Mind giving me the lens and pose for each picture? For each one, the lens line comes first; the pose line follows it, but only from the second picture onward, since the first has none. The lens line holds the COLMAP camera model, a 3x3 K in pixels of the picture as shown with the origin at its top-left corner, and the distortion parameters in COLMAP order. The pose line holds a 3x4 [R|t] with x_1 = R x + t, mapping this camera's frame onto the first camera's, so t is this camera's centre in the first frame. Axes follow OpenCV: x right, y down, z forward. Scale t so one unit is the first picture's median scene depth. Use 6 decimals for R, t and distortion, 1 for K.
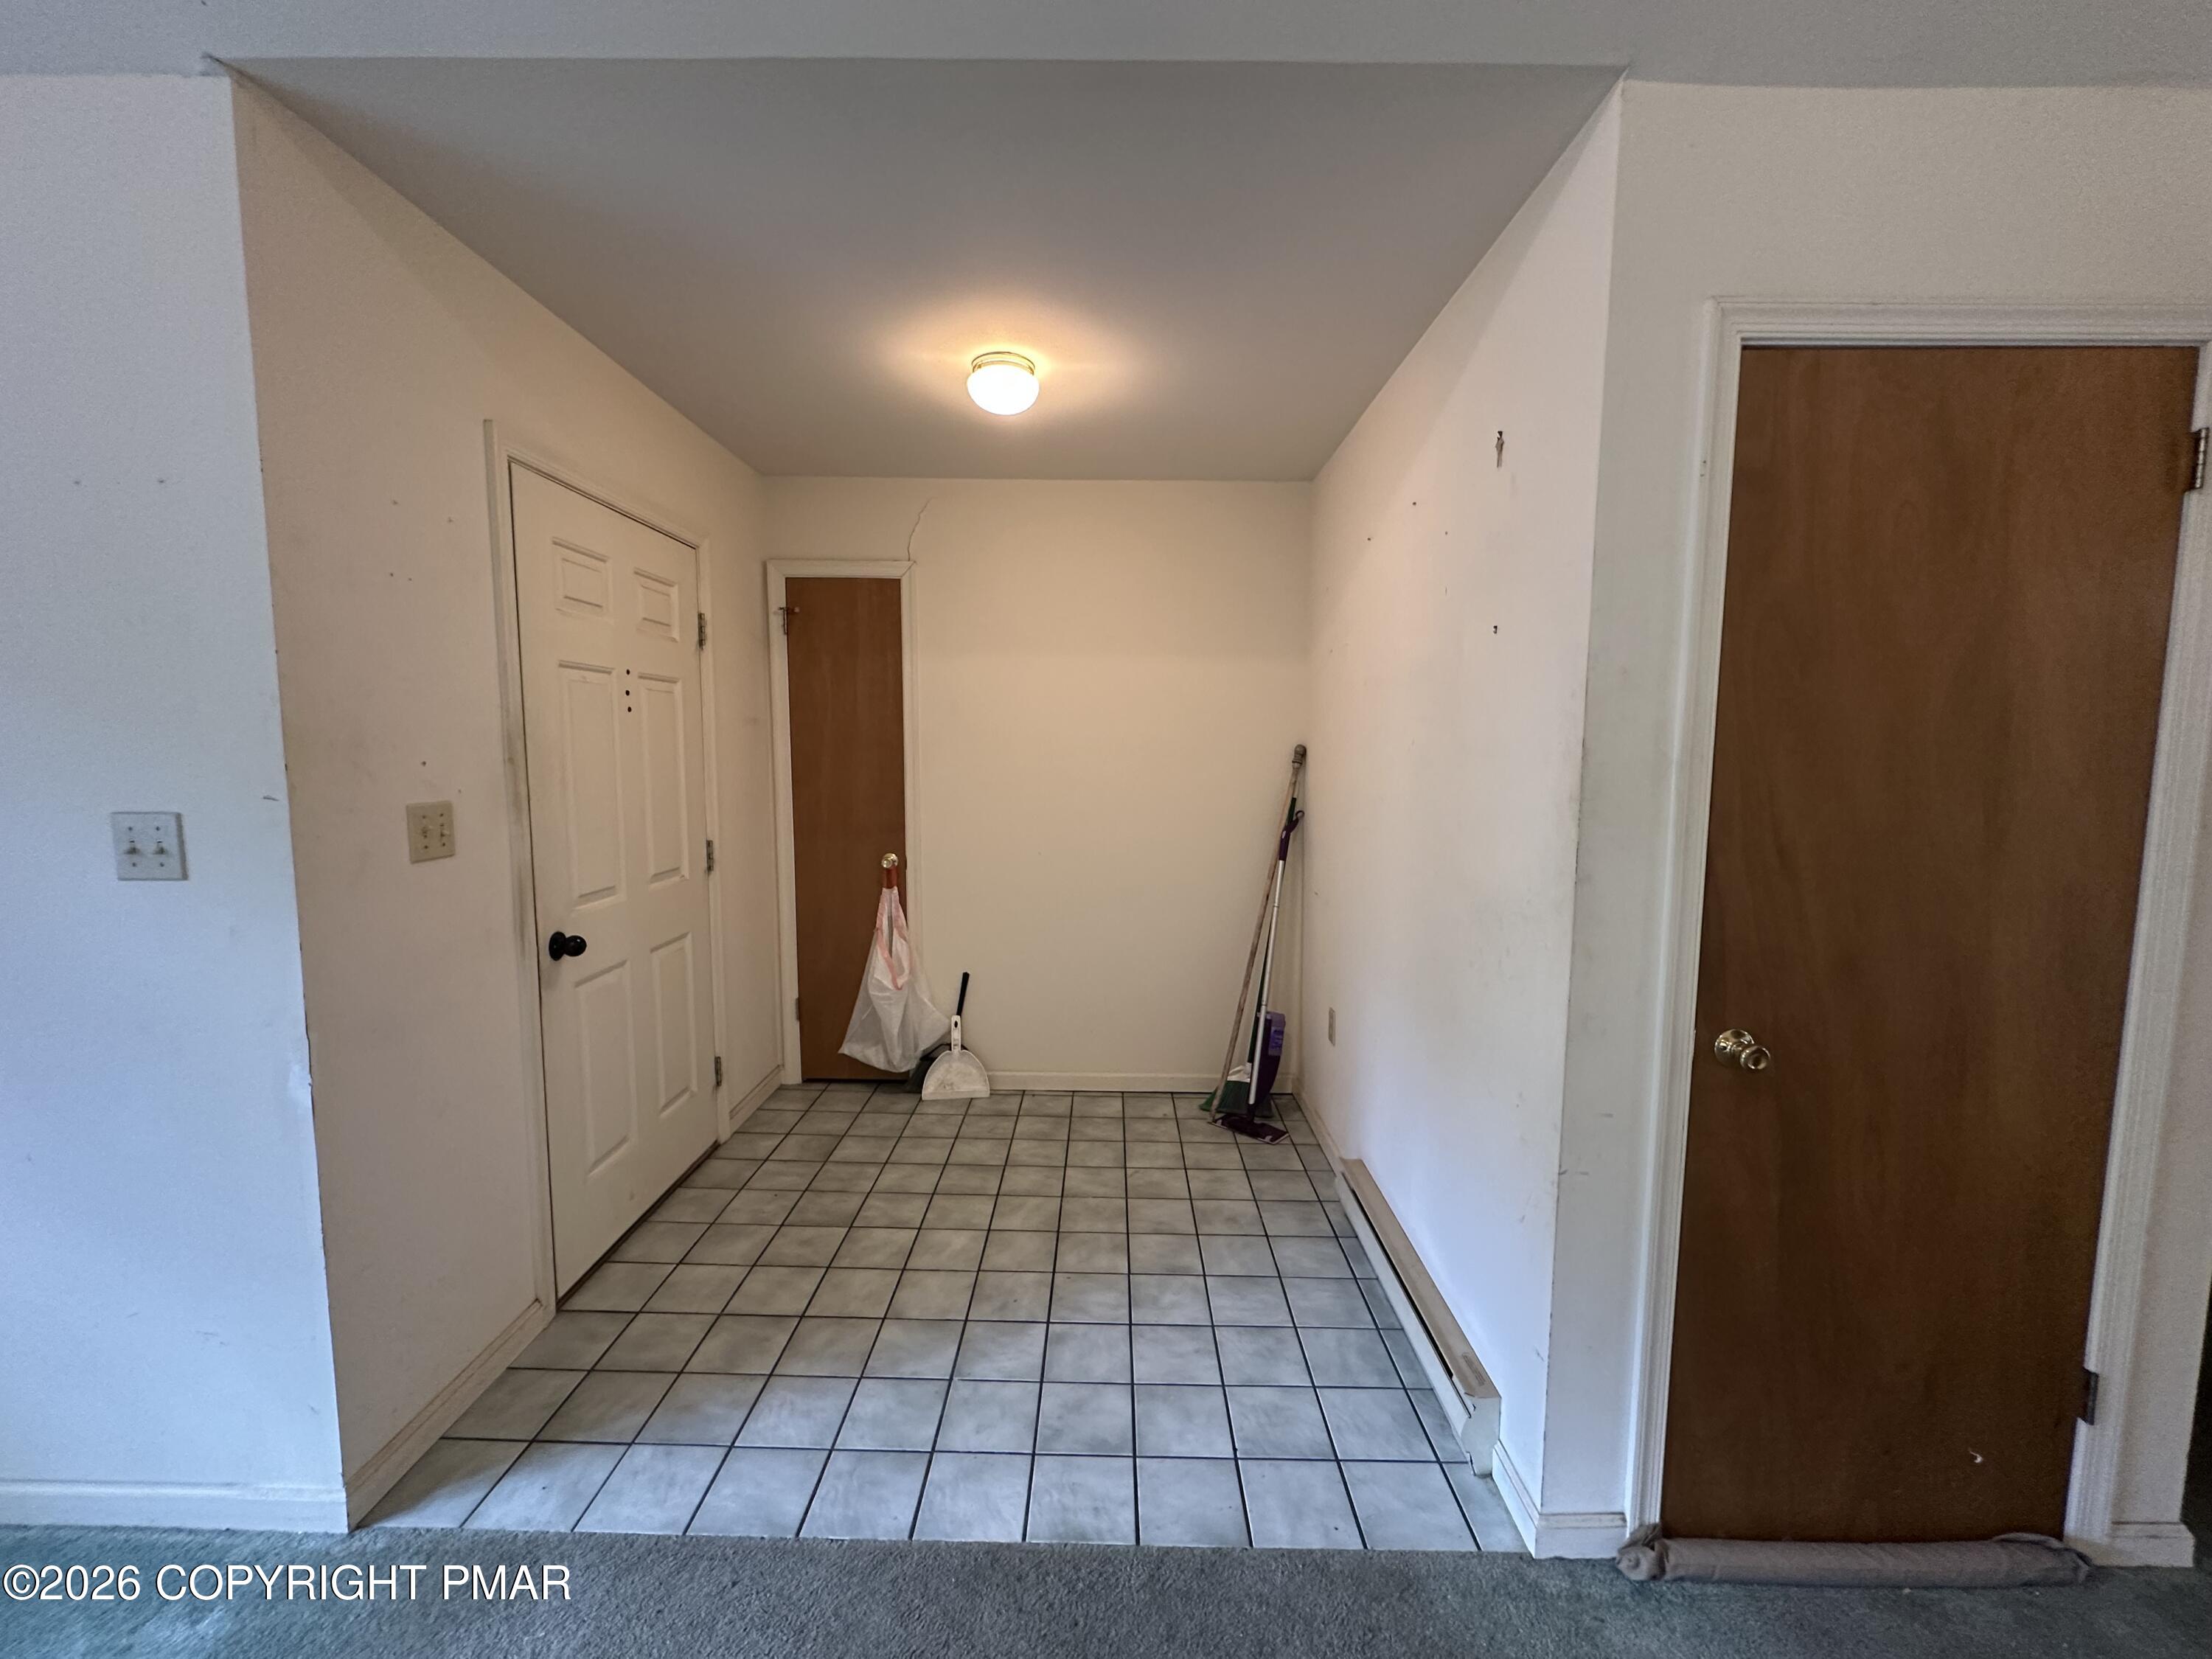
lens RADIAL K [[882.8, 0, 1105.1], [0, 882.8, 832.1], [0, 0, 1]] dist [-0.000541, 0.000992]
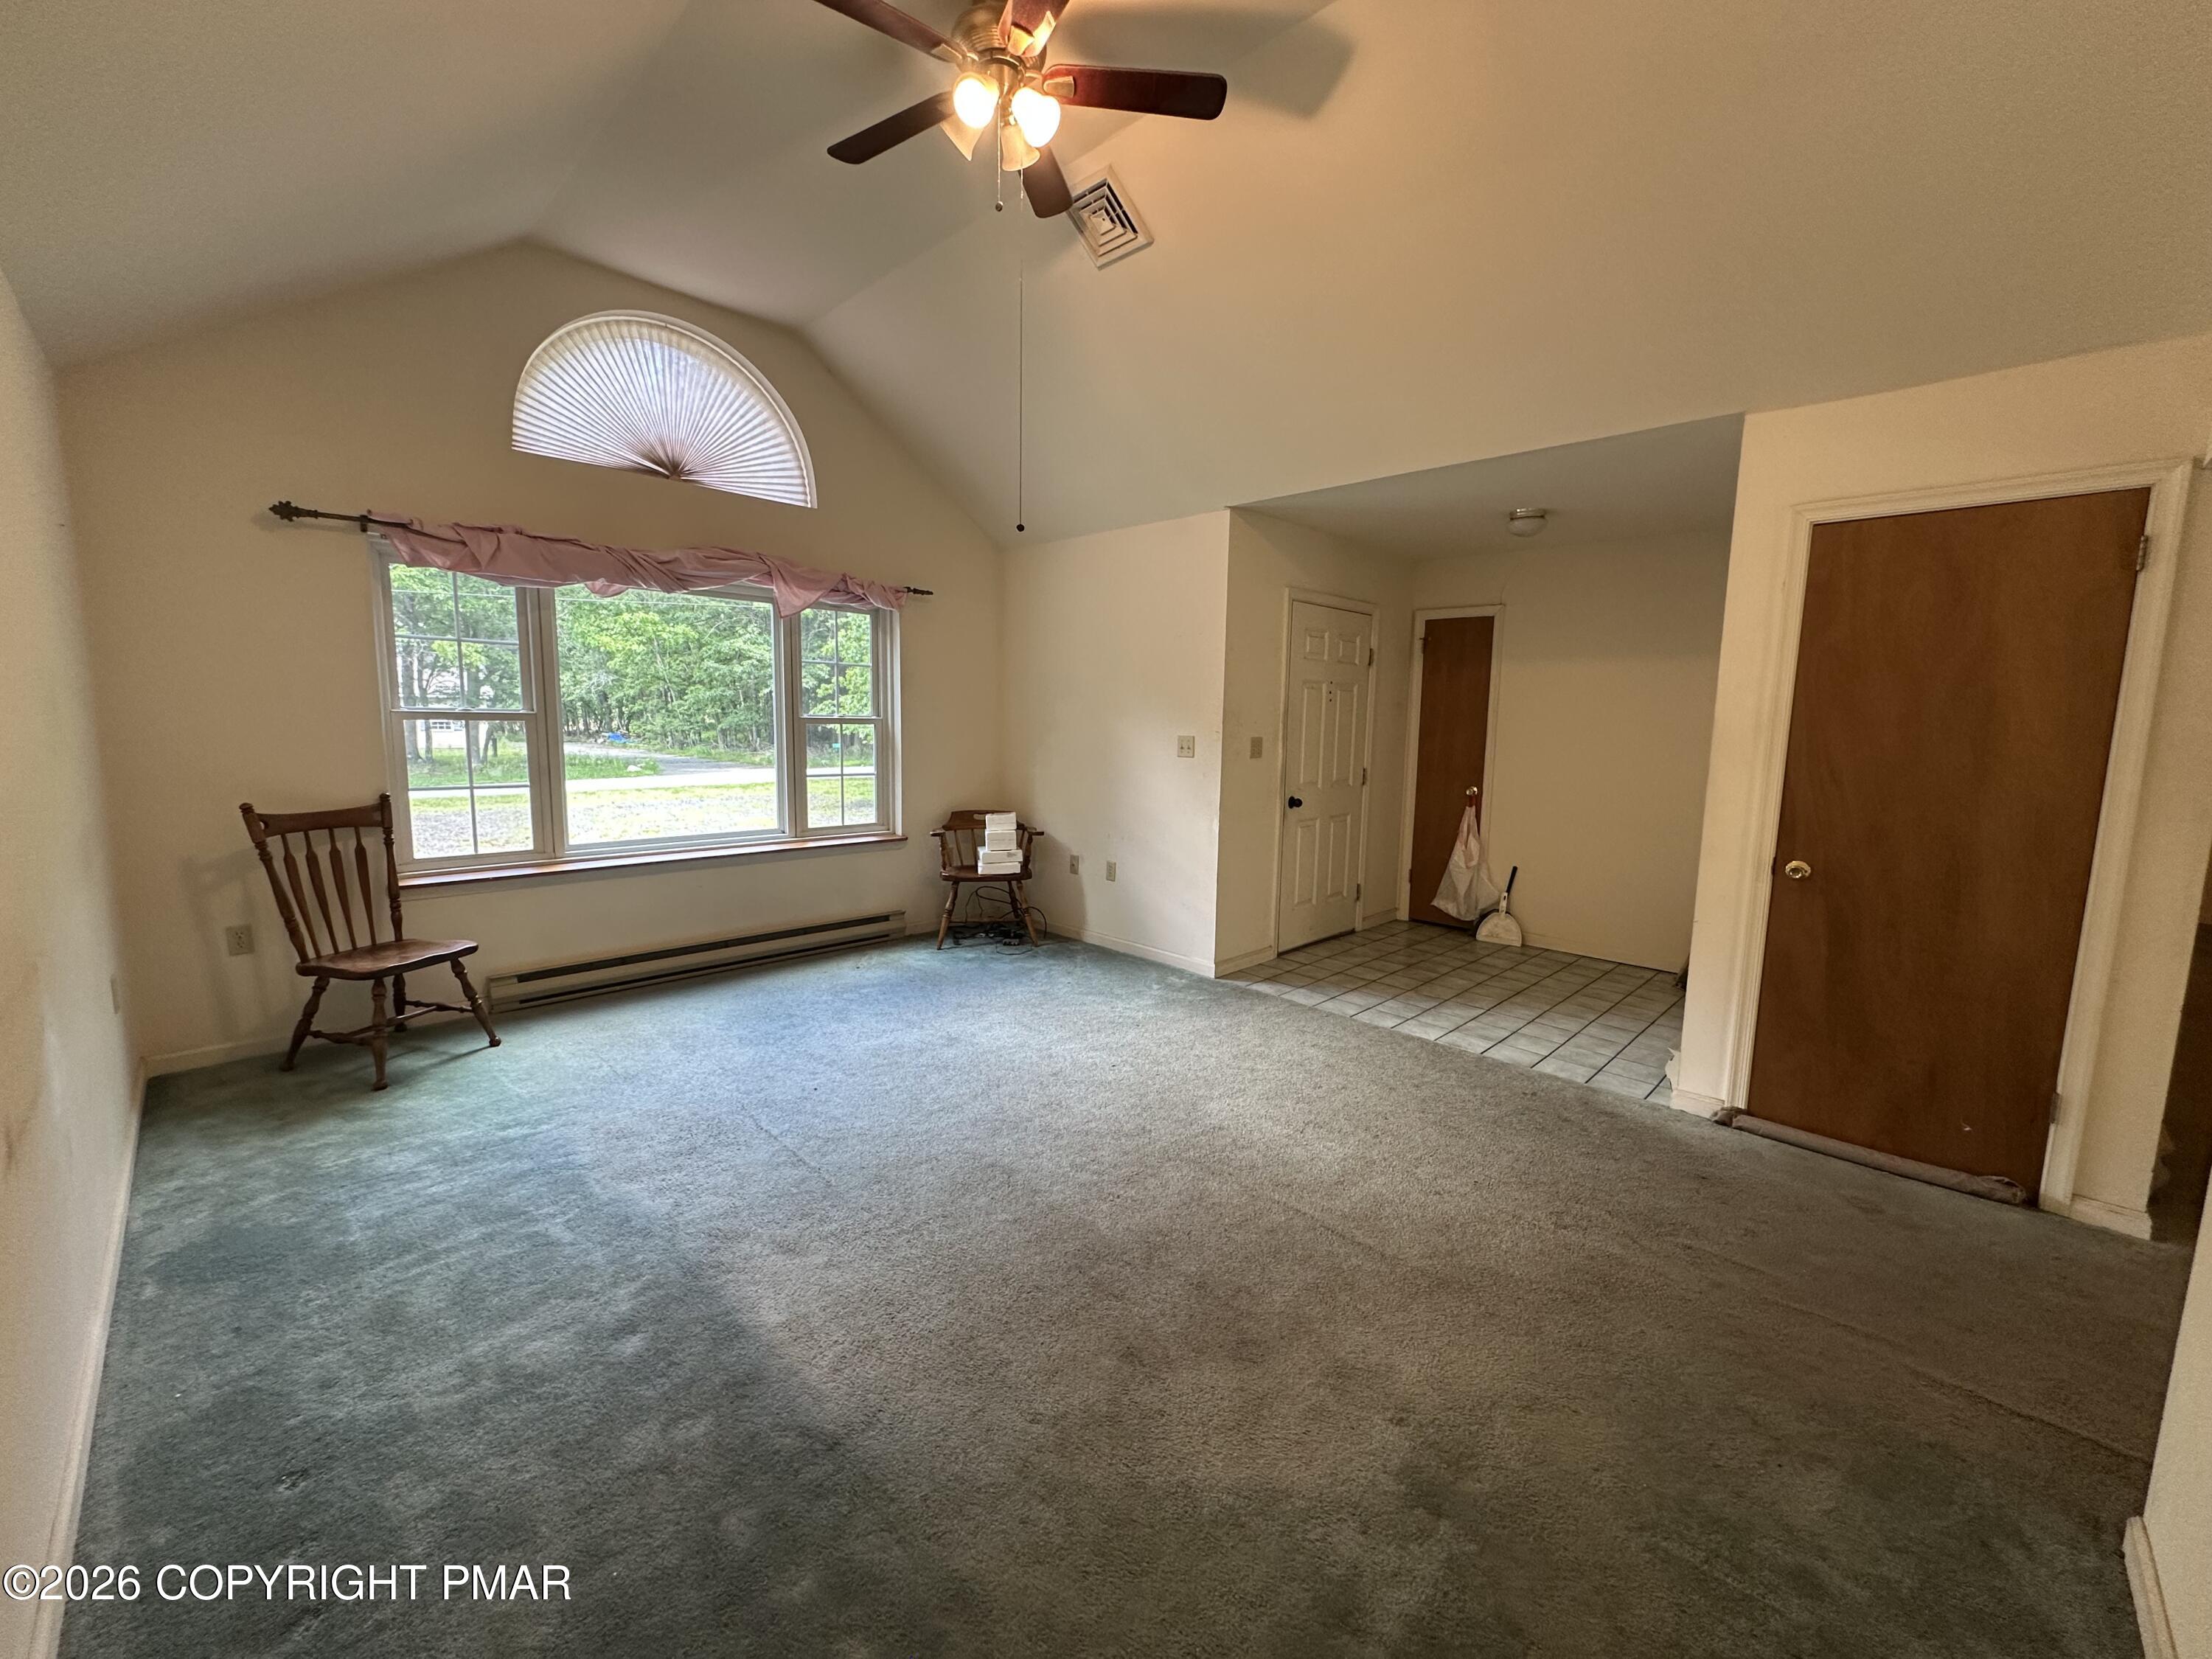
lens RADIAL K [[882.8, 0, 1105.0], [0, 882.8, 826.6], [0, 0, 1]] dist [-0.000541, 0.000992]
pose [[0.716605, 0.092004, -0.691385, 0.665904], [-0.080506, 0.995547, 0.049037, 0.121298], [0.692818, 0.020520, 0.720821, -1.054845]]
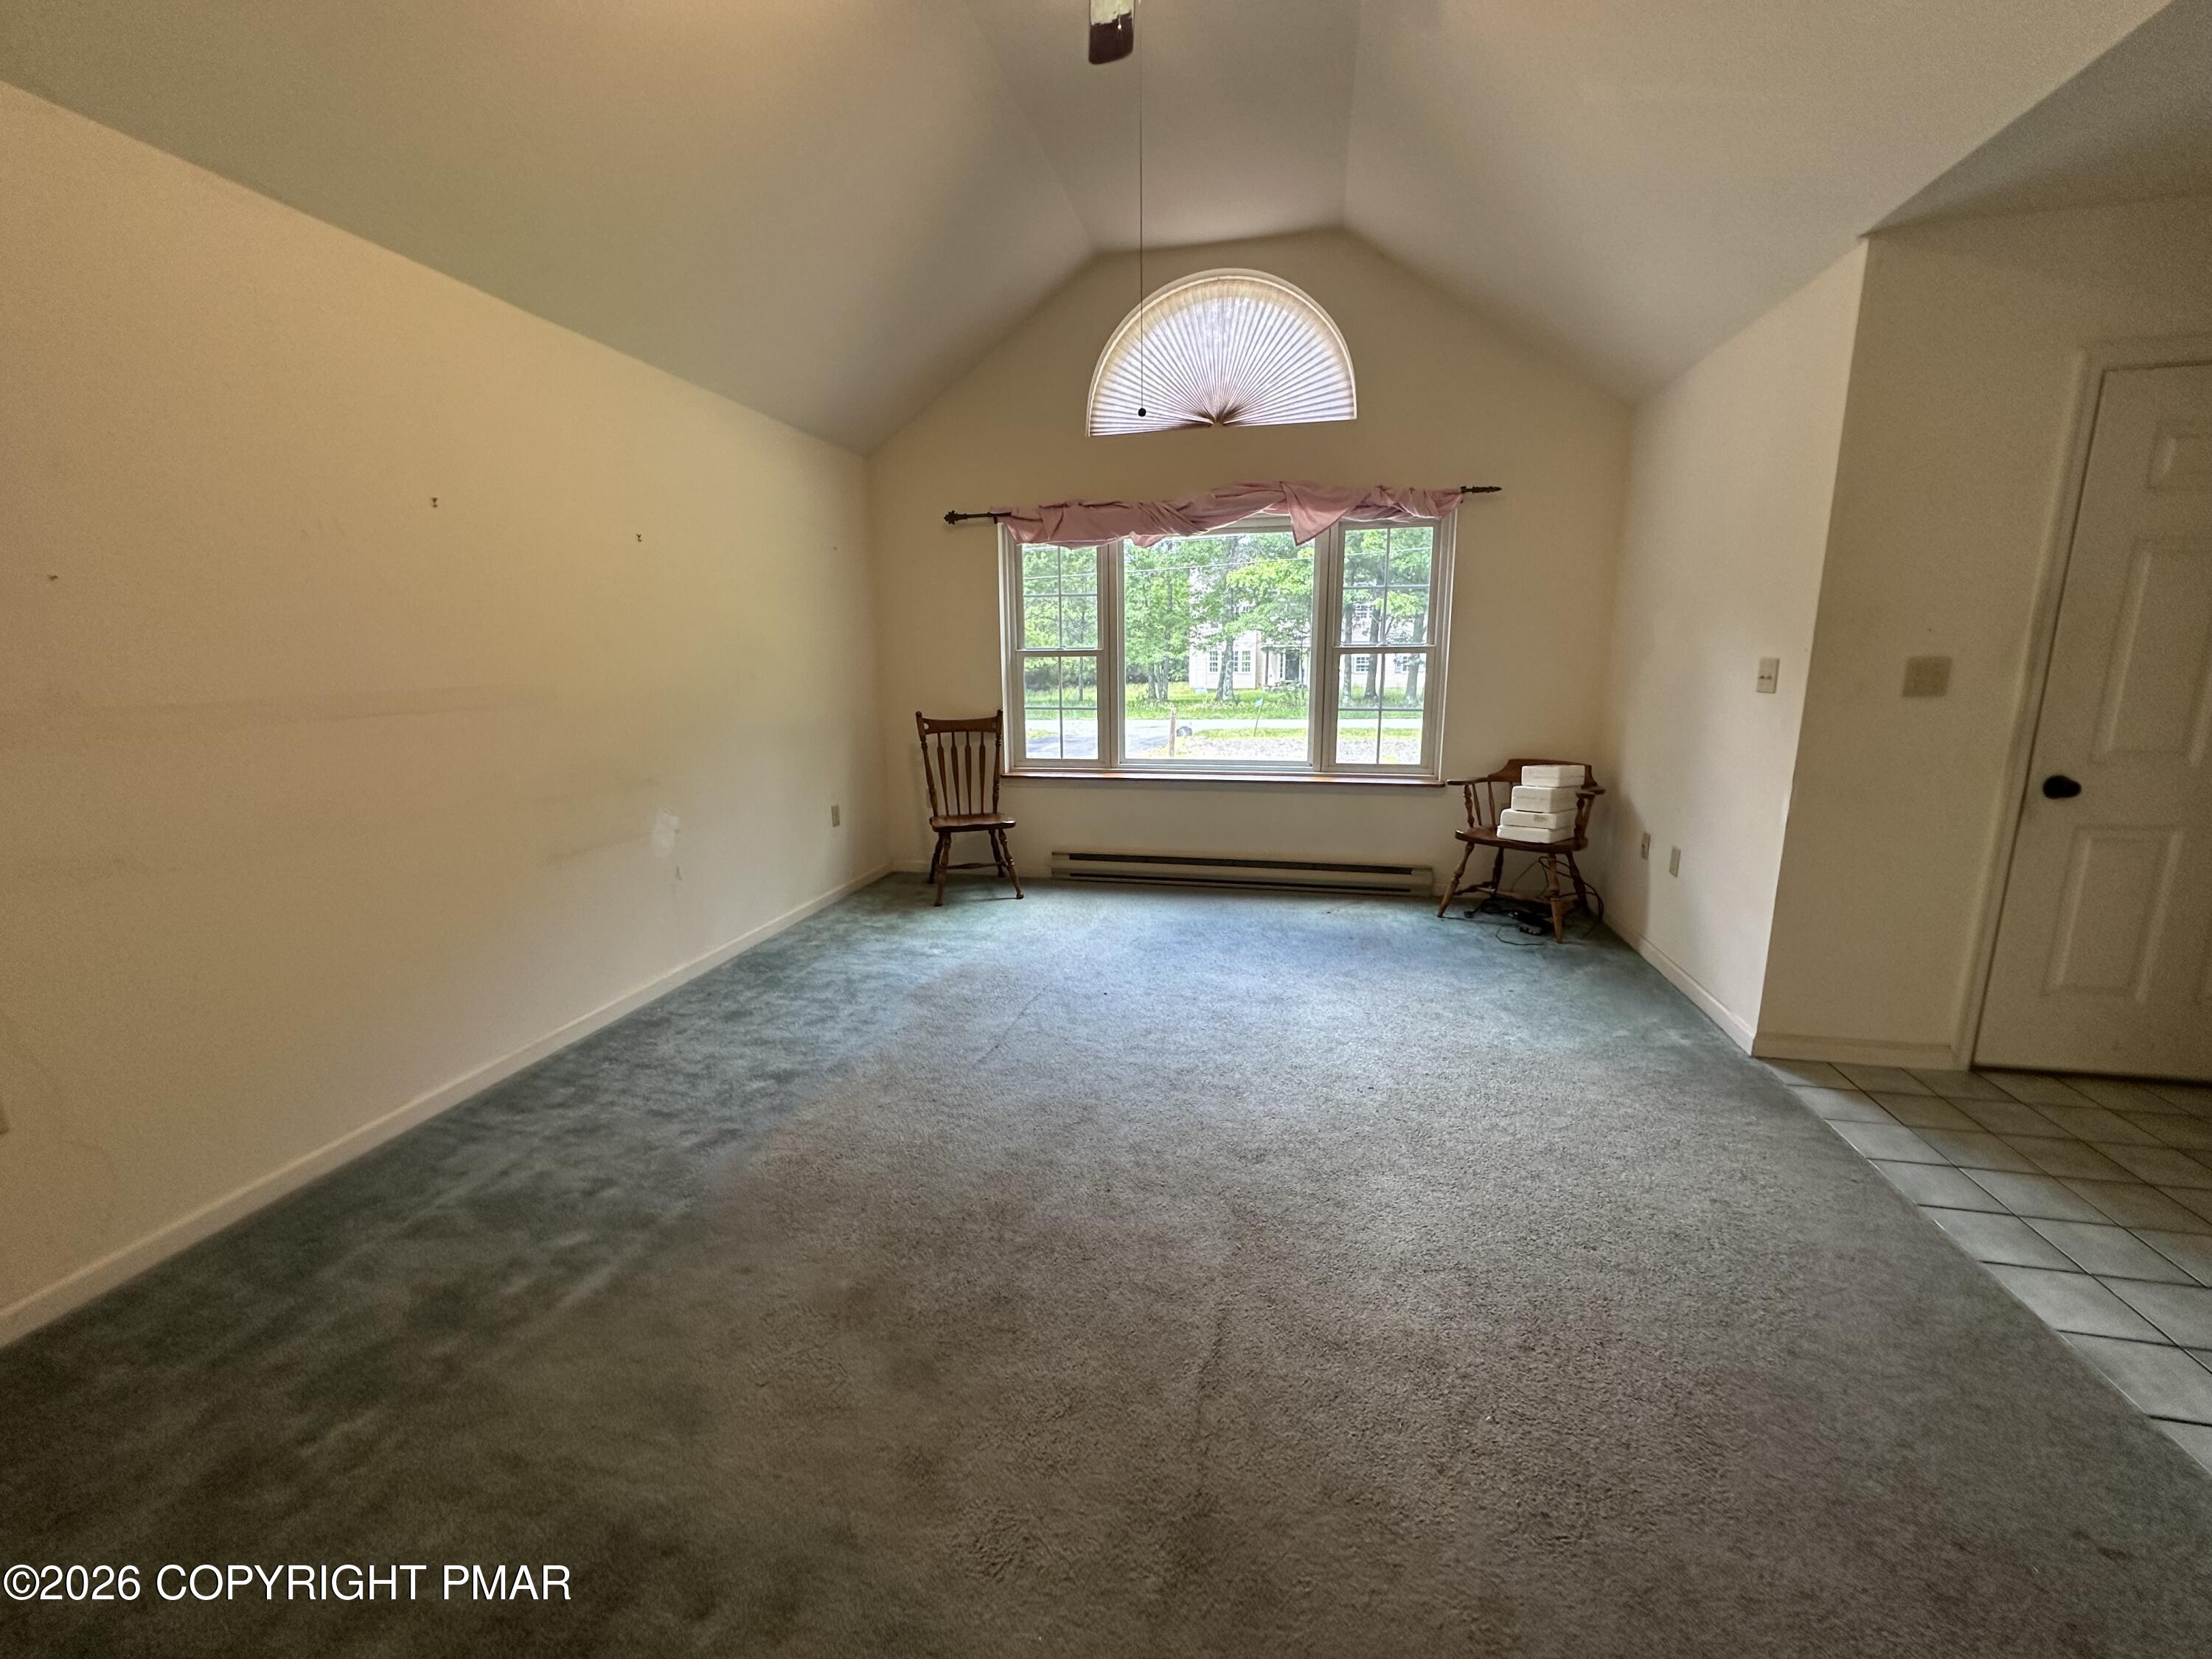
lens RADIAL K [[882.8, 0, 1102.3], [0, 882.8, 828.1], [0, 0, 1]] dist [-0.000541, 0.000992]
pose [[-0.211082, 0.183462, -0.960097, 0.819173], [-0.084457, 0.975132, 0.204904, 0.049952], [0.973813, 0.124338, -0.190338, -0.016962]]
